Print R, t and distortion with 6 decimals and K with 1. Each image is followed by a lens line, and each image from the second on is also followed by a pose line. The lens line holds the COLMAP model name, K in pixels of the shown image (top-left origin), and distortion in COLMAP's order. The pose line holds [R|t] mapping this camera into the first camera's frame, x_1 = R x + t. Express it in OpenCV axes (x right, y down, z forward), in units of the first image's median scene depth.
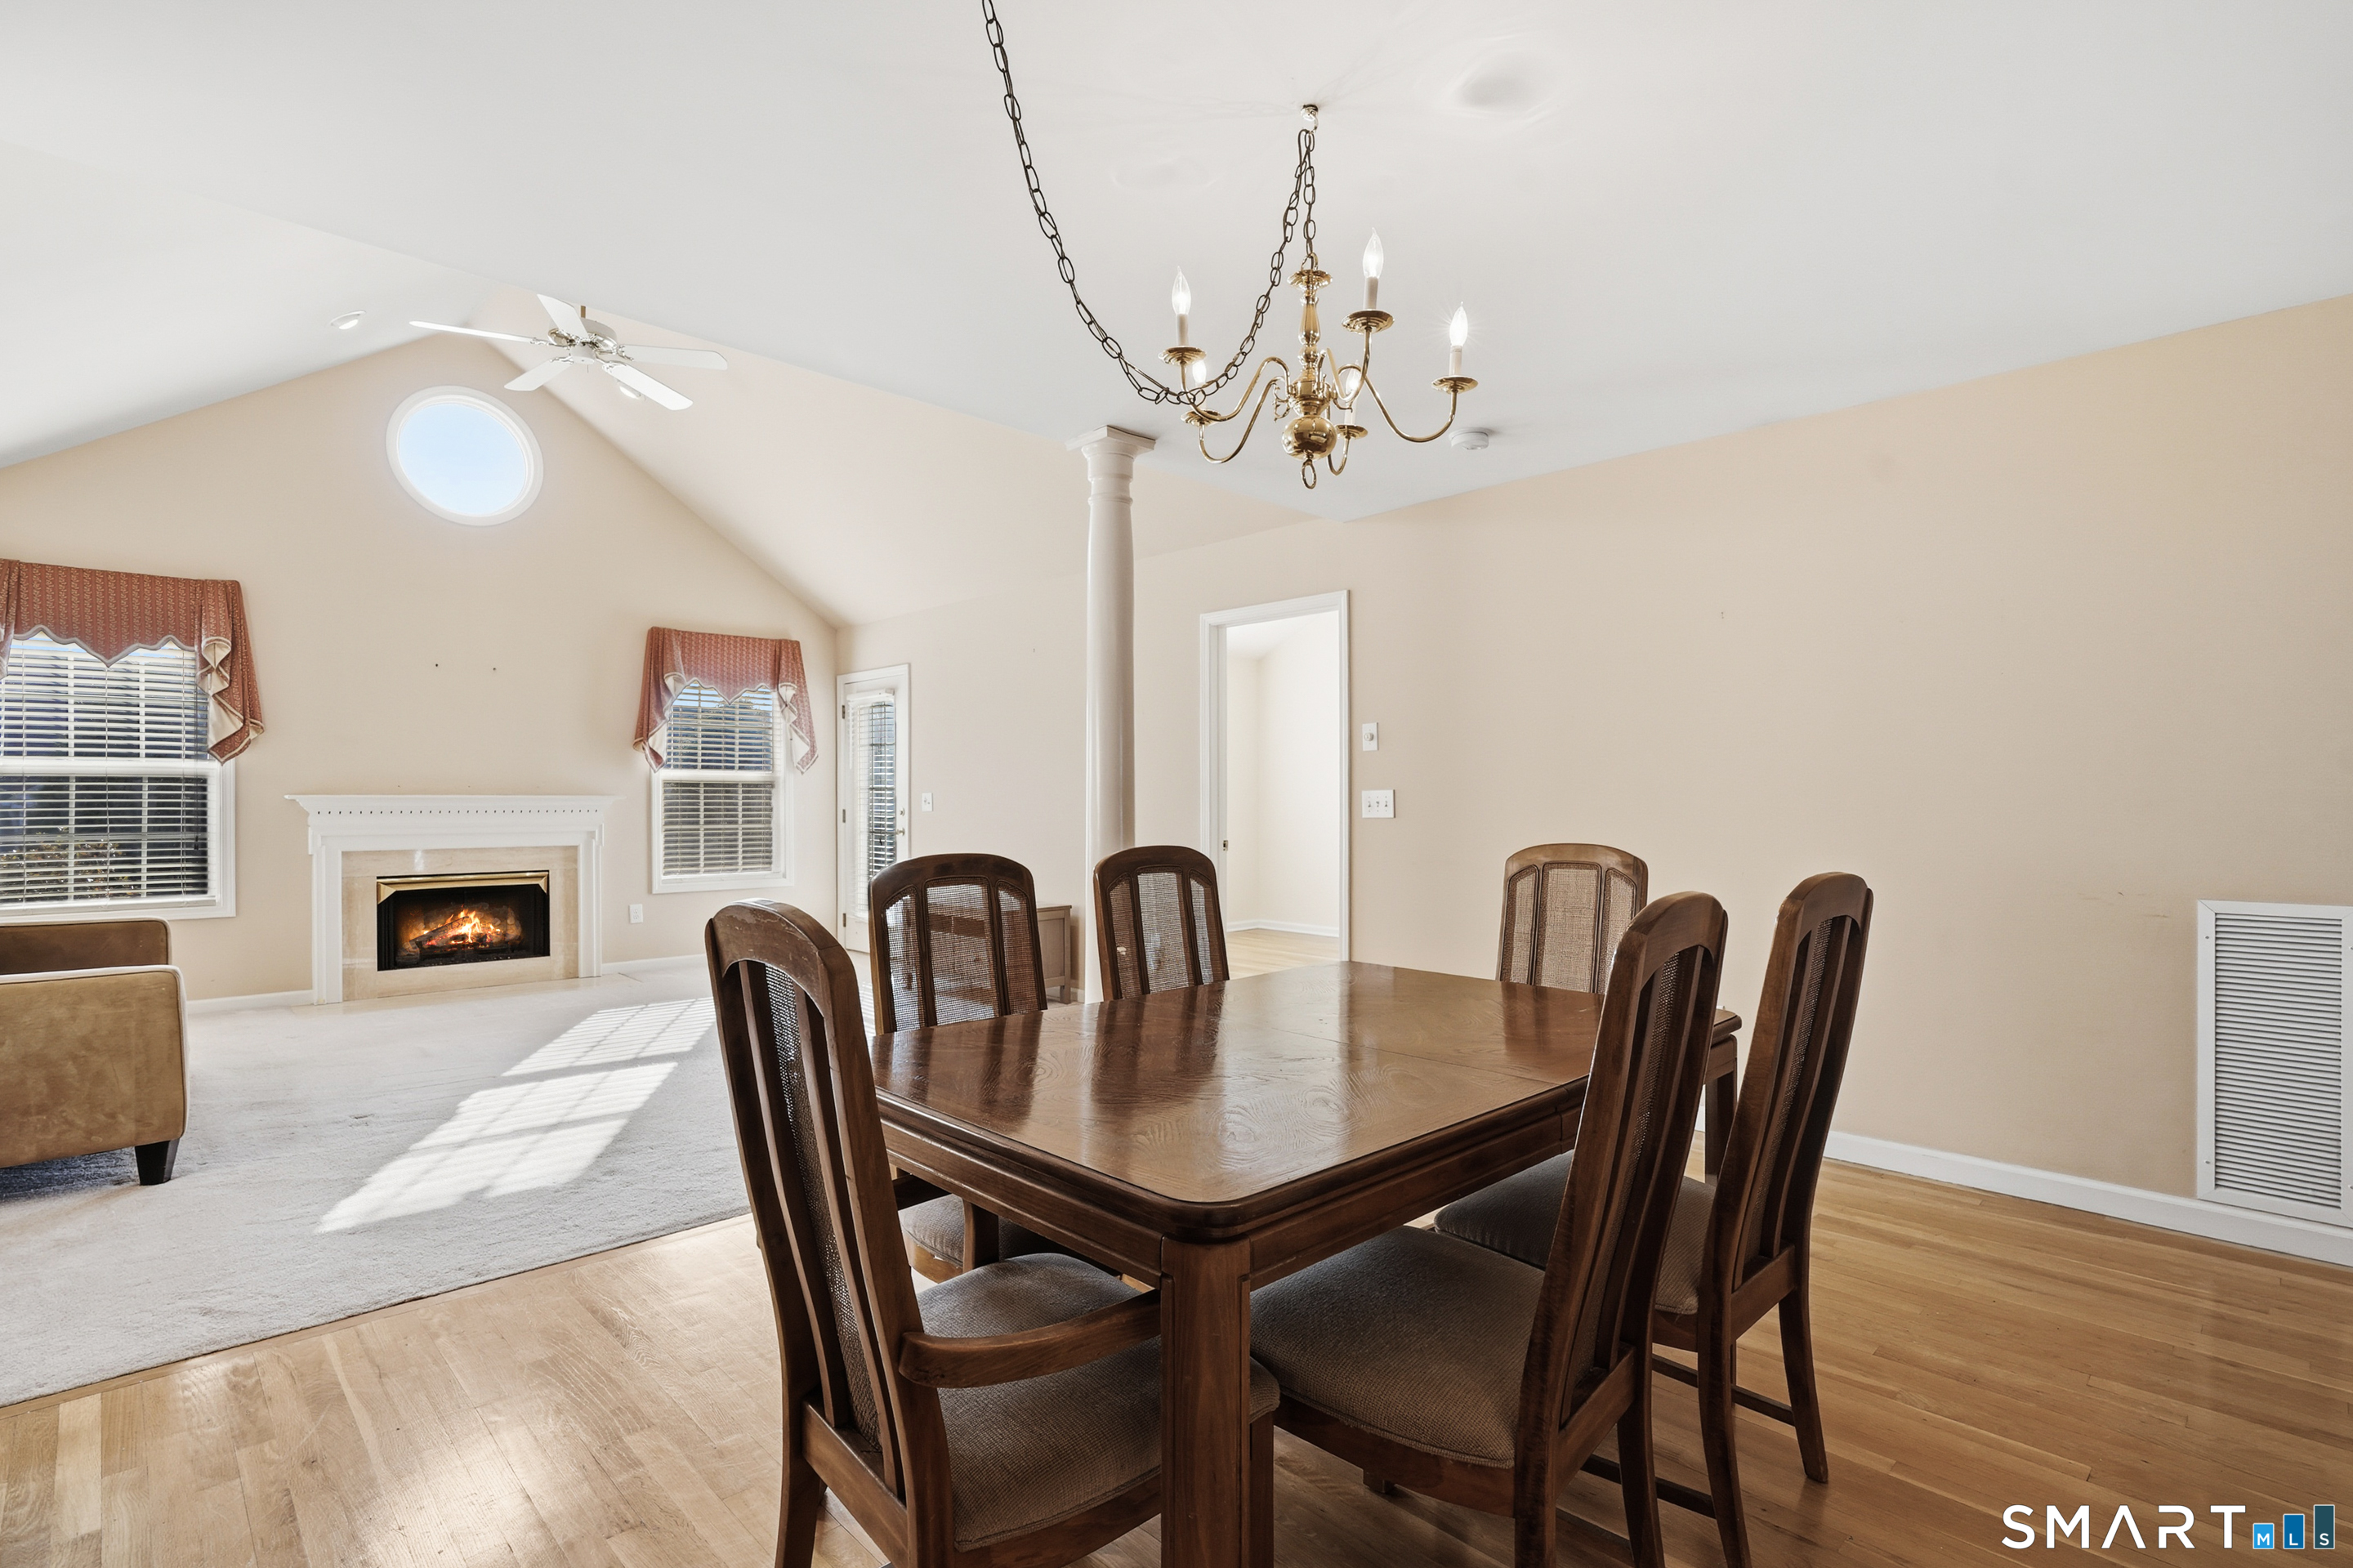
lens RADIAL K [[1088.8, 0, 1193.1], [0, 1088.8, 804.3], [0, 0, 1]] dist [-0.014698, 0.004561]
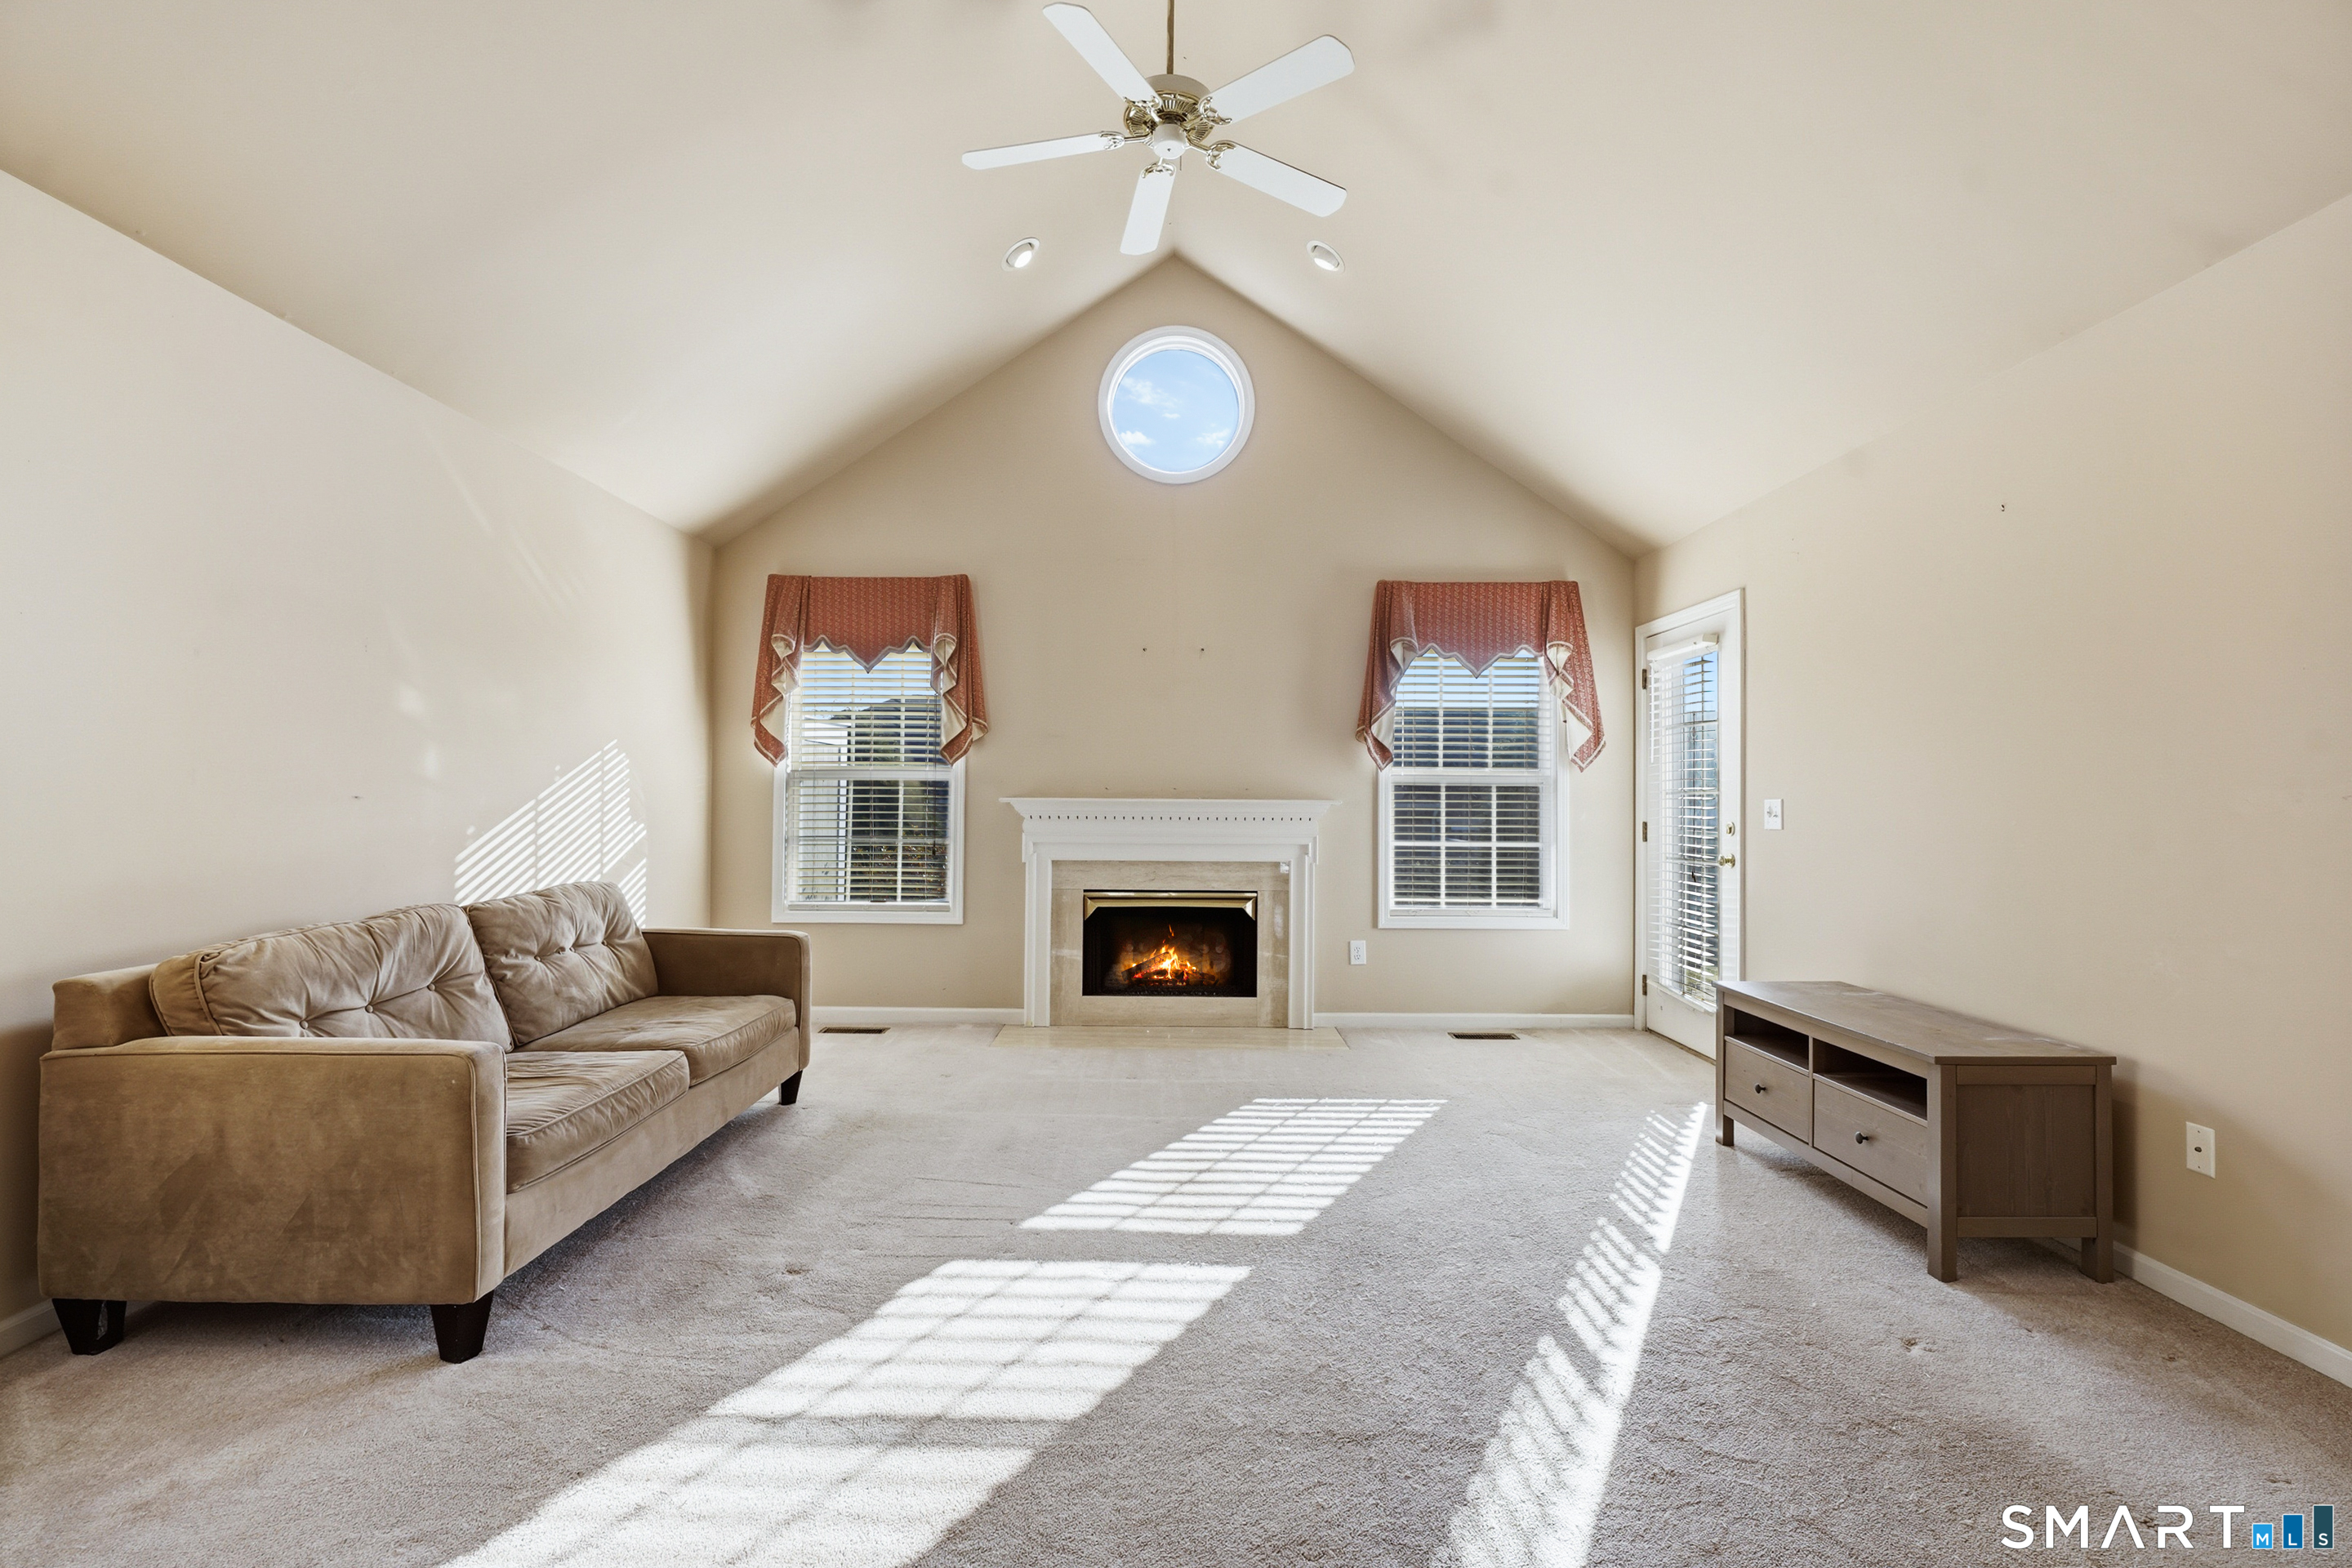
lens RADIAL K [[1078.9, 0, 1175.9], [0, 1078.9, 783.1], [0, 0, 1]] dist [-0.012460, 0.003510]
pose [[0.709668, -0.005712, -0.704513, -0.079889], [-0.009999, 0.999785, -0.018179, -0.006371], [0.704465, 0.019945, 0.709458, 0.449989]]
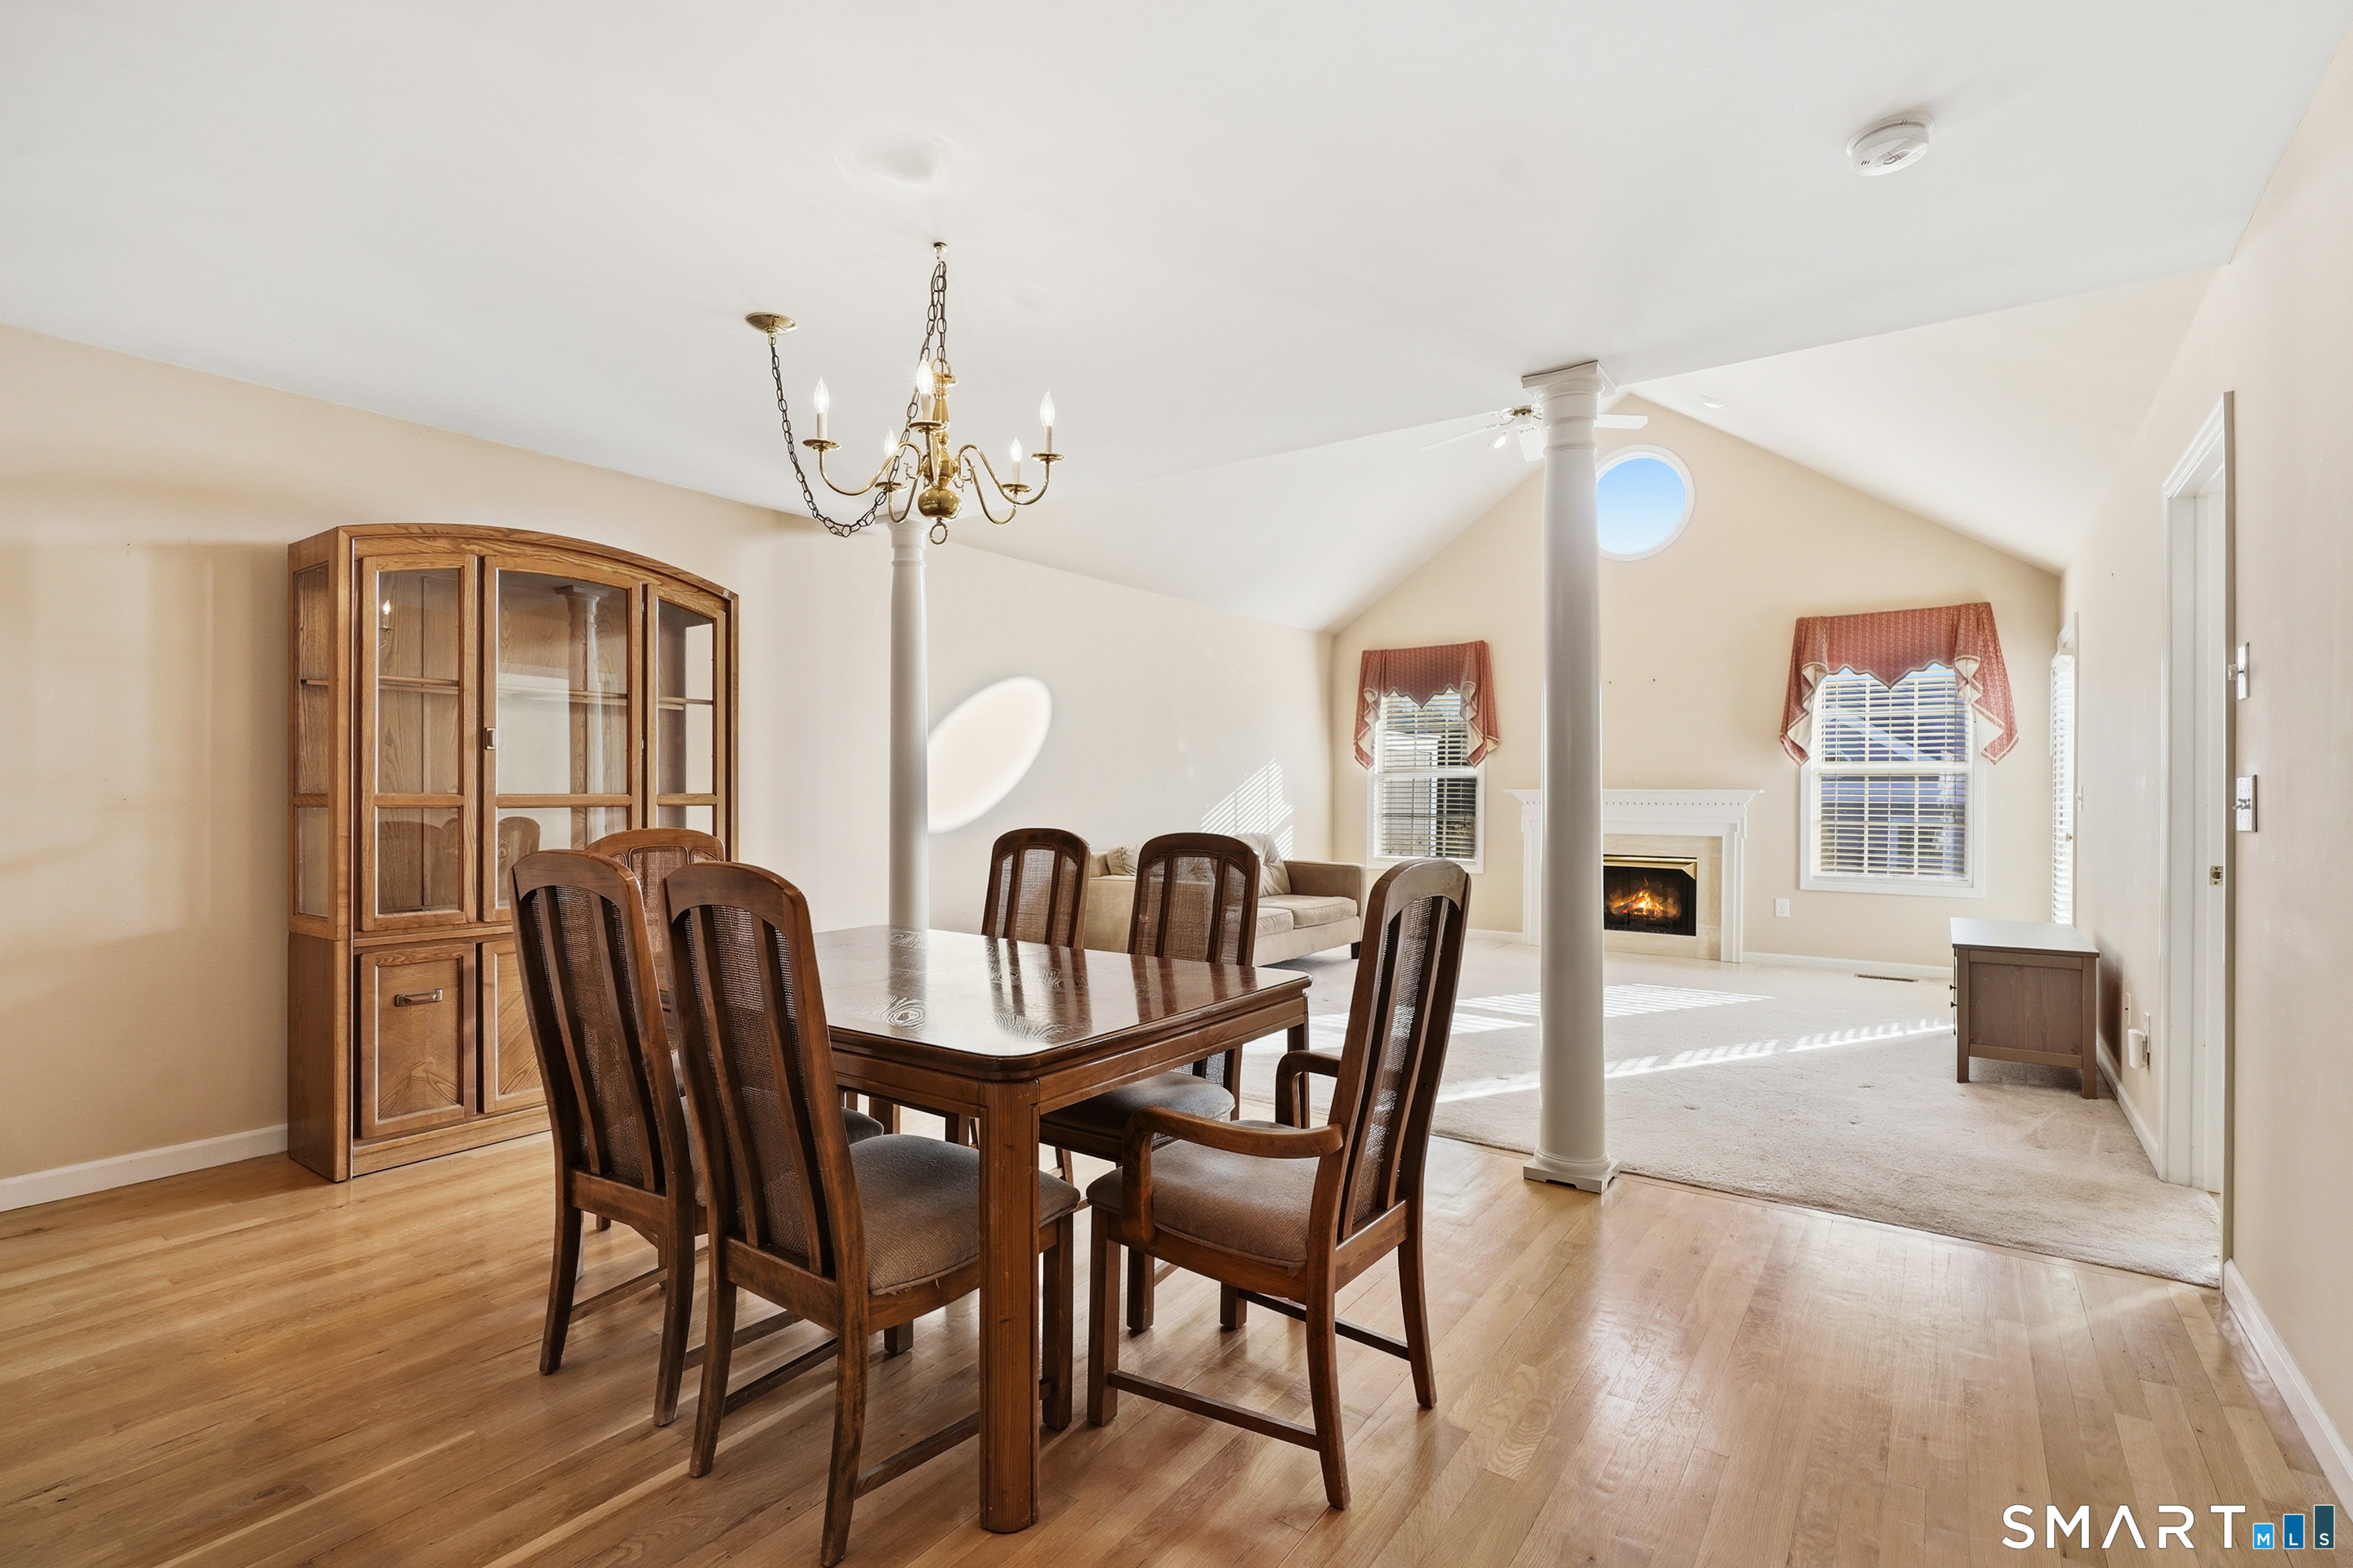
lens RADIAL K [[1088.8, 0, 1169.2], [0, 1088.8, 797.3], [0, 0, 1]] dist [-0.014698, 0.004561]
pose [[0.166413, 0.004992, -0.986044, 0.465590], [-0.007120, 0.999967, 0.003861, -0.000983], [0.986030, 0.006378, 0.166443, 0.343935]]
